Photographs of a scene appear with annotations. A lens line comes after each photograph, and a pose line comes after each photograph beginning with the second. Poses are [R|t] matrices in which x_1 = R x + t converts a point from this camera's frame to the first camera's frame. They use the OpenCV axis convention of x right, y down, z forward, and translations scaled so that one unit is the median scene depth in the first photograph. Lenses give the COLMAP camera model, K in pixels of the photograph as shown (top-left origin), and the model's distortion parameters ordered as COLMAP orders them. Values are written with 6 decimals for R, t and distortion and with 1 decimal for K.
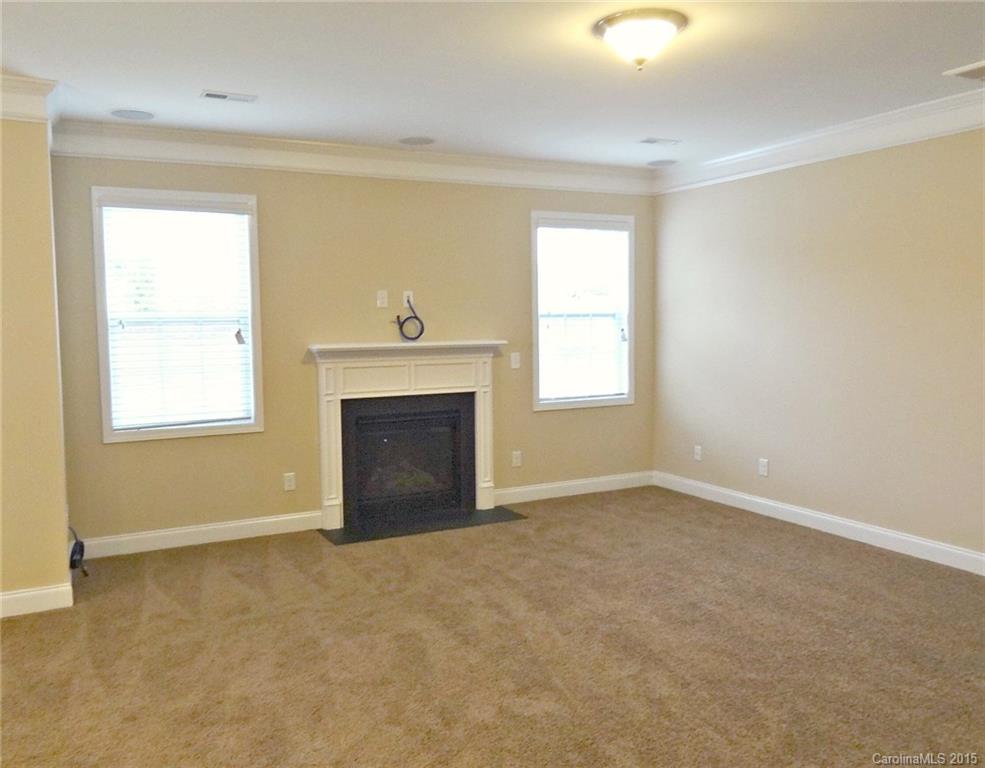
lens RADIAL K [[812.1, 0, 492.5], [0, 812.1, 384.0], [0, 0, 1]] dist [0.002498, -0.002397]
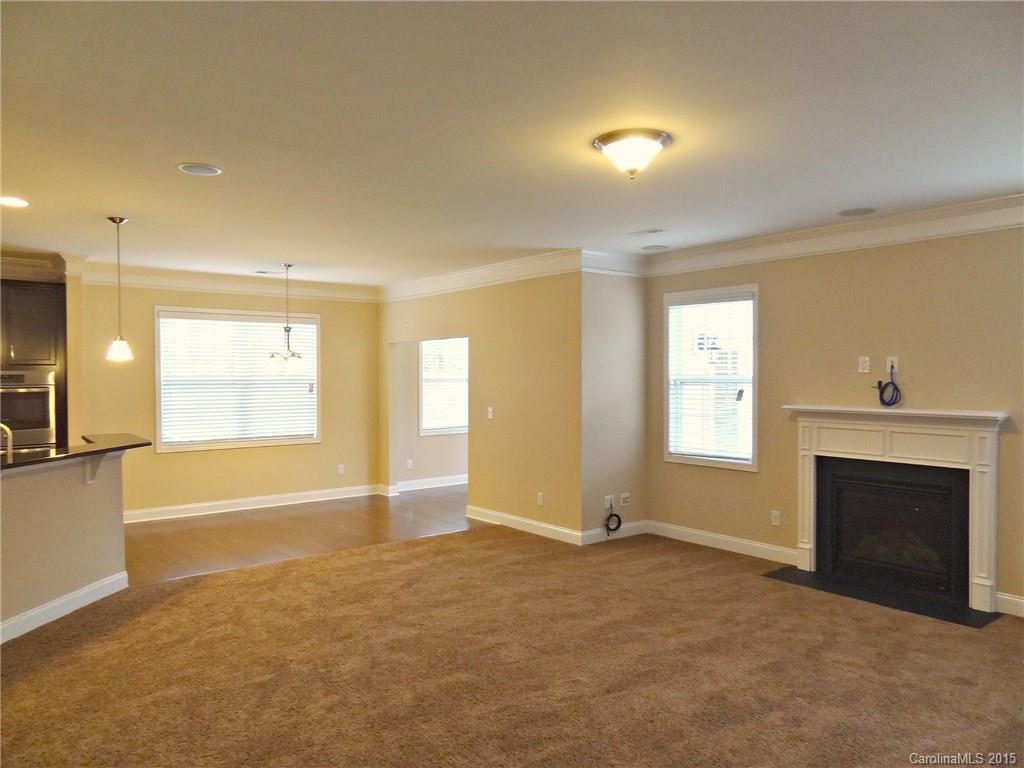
lens RADIAL K [[749.9, 0, 512.0], [0, 749.9, 384.0], [0, 0, 1]] dist [0.006853, 0.003609]
pose [[0.188183, 0.022260, -0.981882, 0.781797], [-0.091661, 0.995778, 0.005007, -0.047622], [0.977847, 0.089058, 0.189429, 0.413045]]
